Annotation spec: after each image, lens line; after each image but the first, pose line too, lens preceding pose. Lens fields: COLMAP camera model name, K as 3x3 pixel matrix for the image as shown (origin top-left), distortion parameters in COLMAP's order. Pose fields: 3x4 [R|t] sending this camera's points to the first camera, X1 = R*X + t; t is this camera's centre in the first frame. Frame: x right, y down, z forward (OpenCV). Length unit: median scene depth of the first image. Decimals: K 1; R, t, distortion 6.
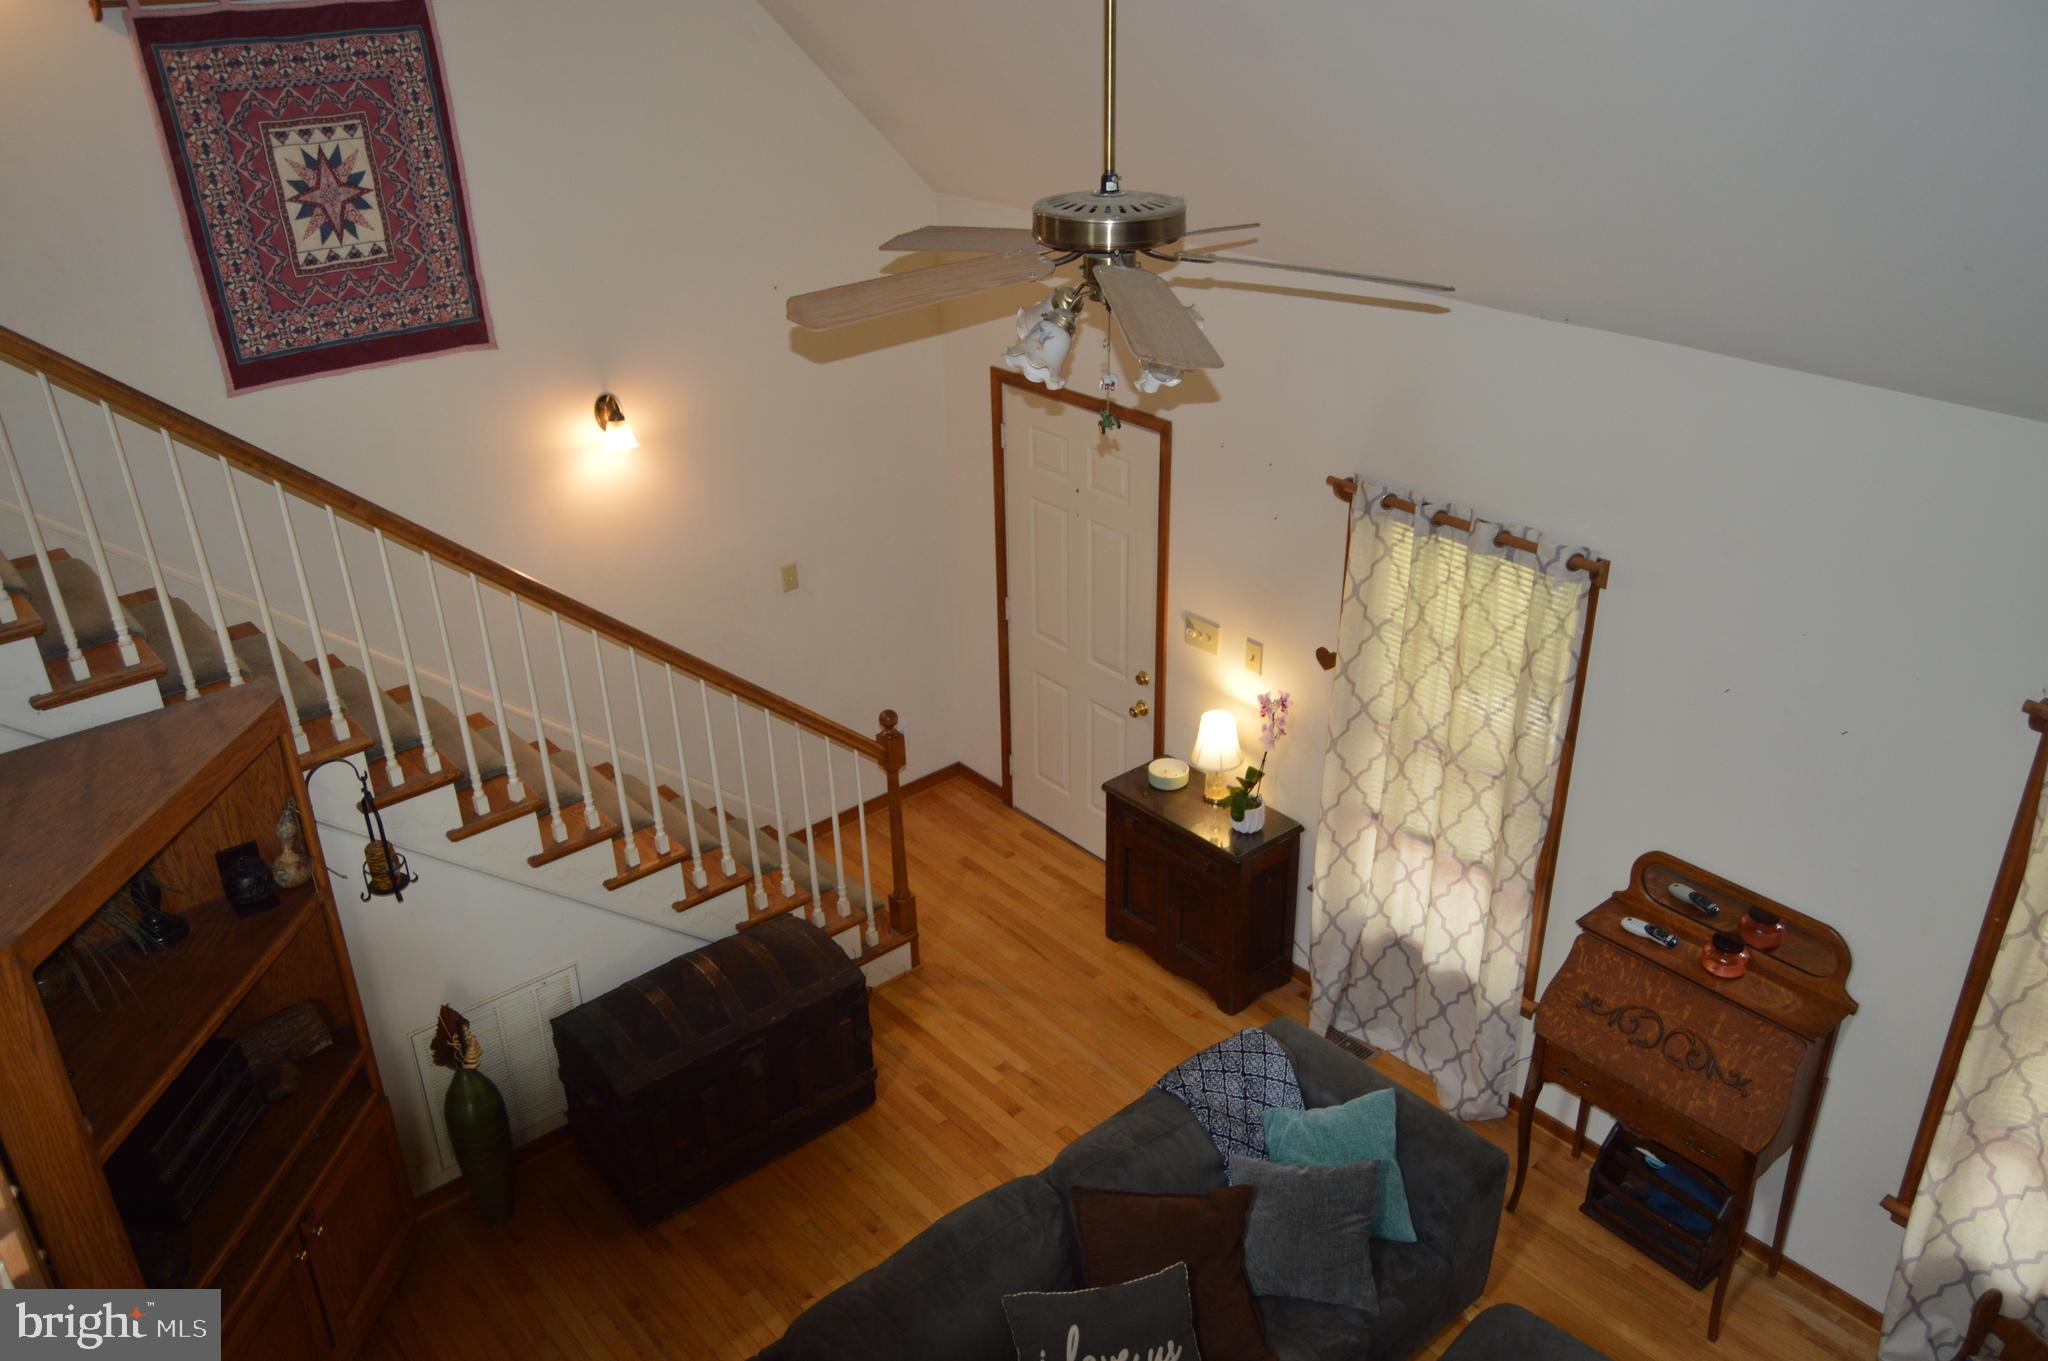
lens RADIAL K [[1600.0, 0, 1037.8], [0, 1600.0, 677.7], [0, 0, 1]] dist [-0.012780, 0.009990]
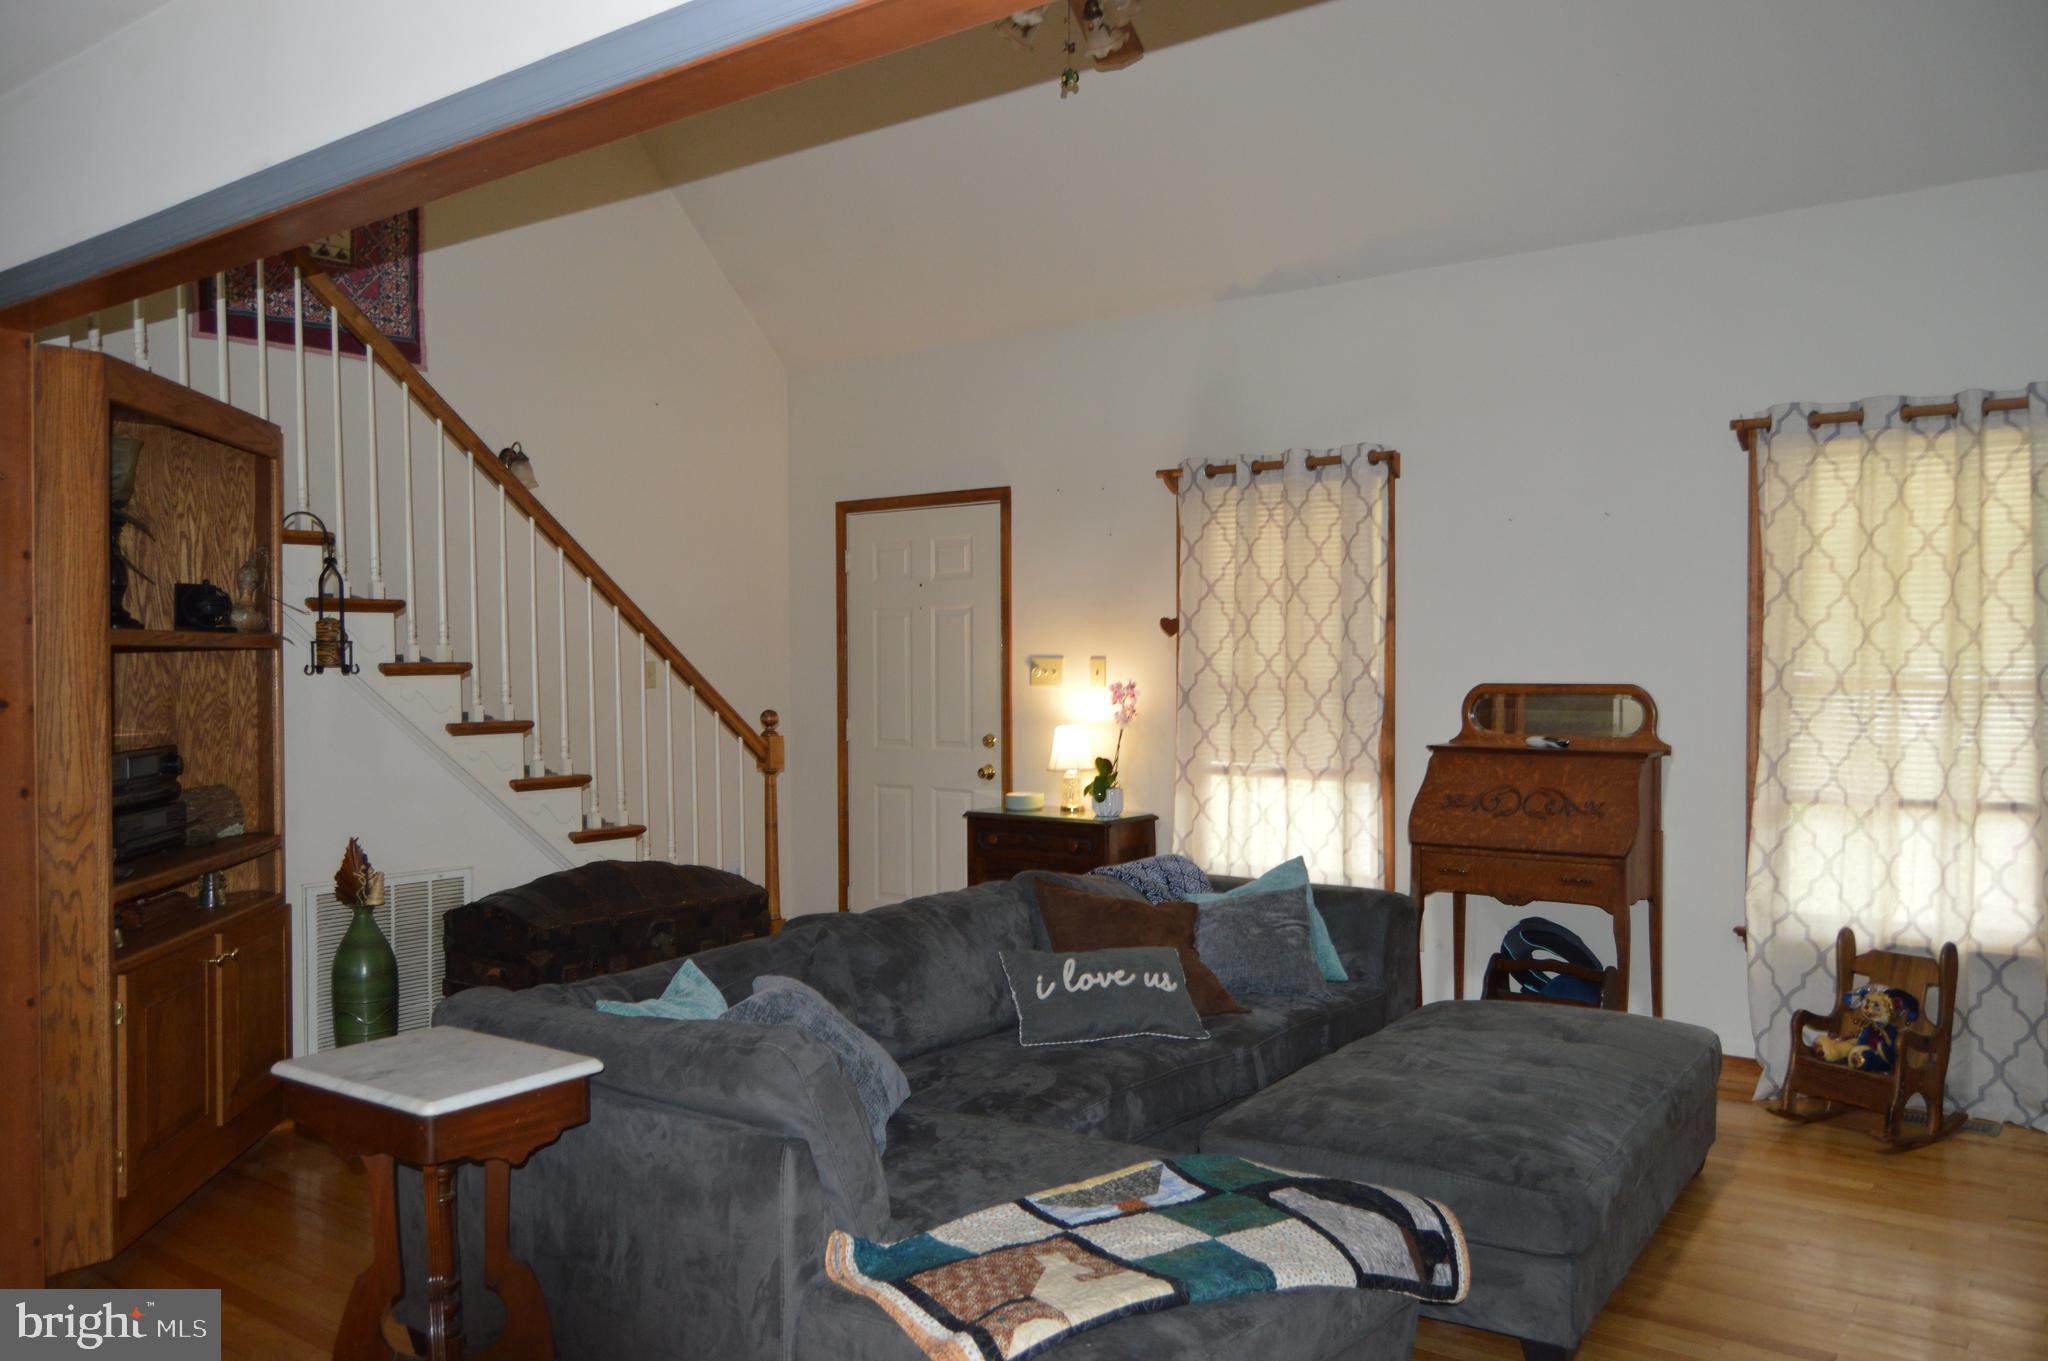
lens RADIAL K [[1600.0, 0, 1033.0], [0, 1600.0, 671.8], [0, 0, 1]] dist [-0.012780, 0.009990]
pose [[0.978797, 0.008227, 0.204669, -0.156429], [0.082888, 0.897821, -0.432488, 0.528238], [-0.187314, 0.440283, 0.878103, 0.028704]]
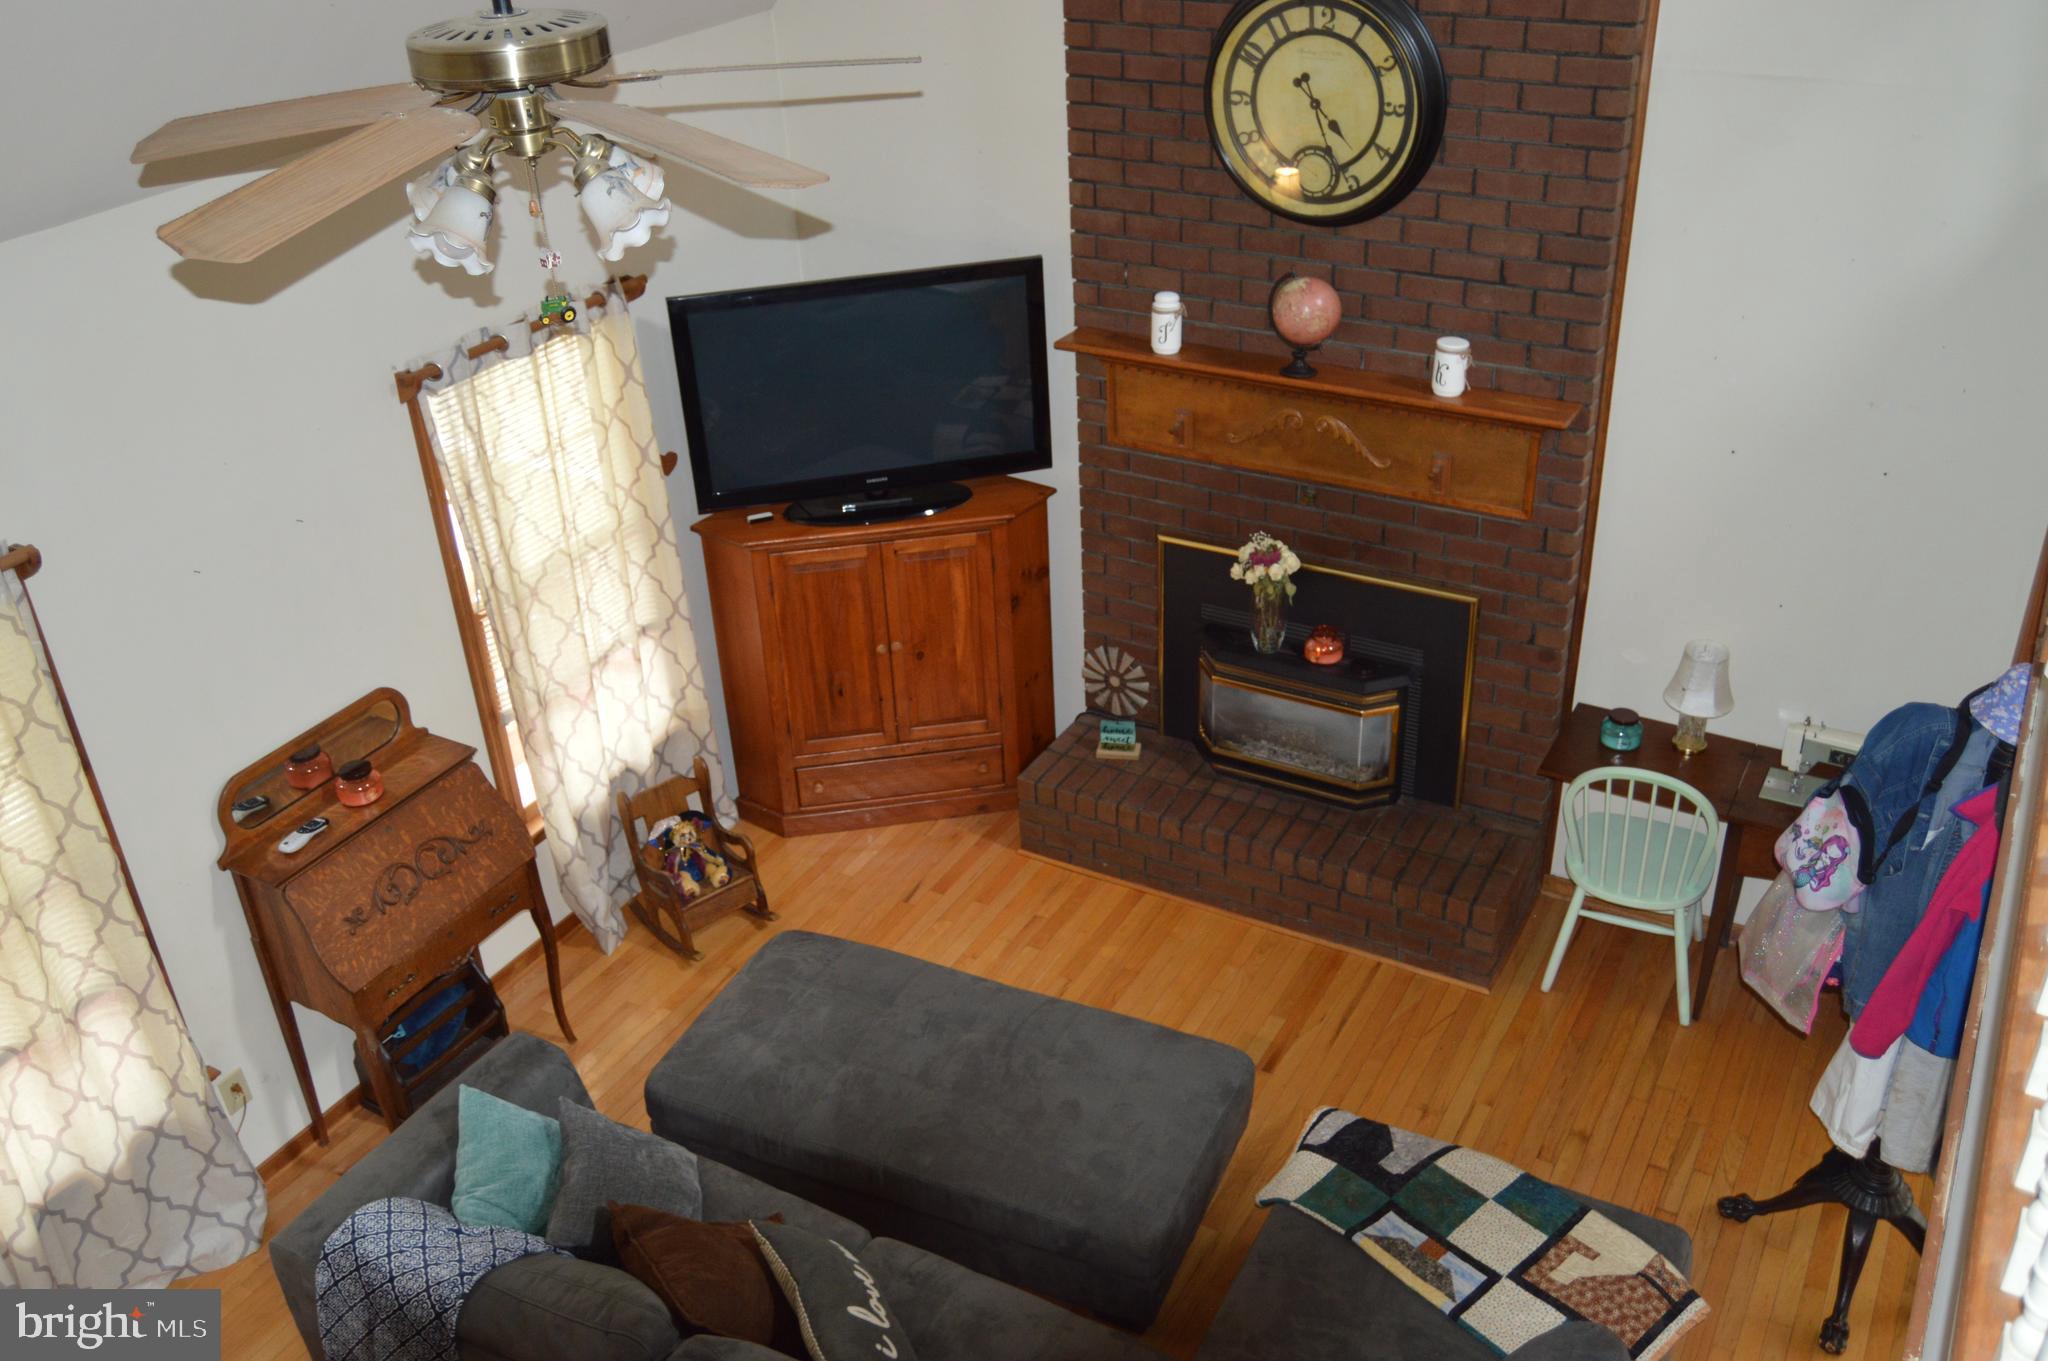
lens RADIAL K [[1800.1, 0, 1027.2], [0, 1800.1, 686.8], [0, 0, 1]] dist [-0.004529, -0.011540]
pose [[-0.336490, -0.450923, 0.826706, -0.516130], [0.467072, 0.682384, 0.562313, -0.257628], [-0.817691, 0.575344, -0.019002, 0.571785]]
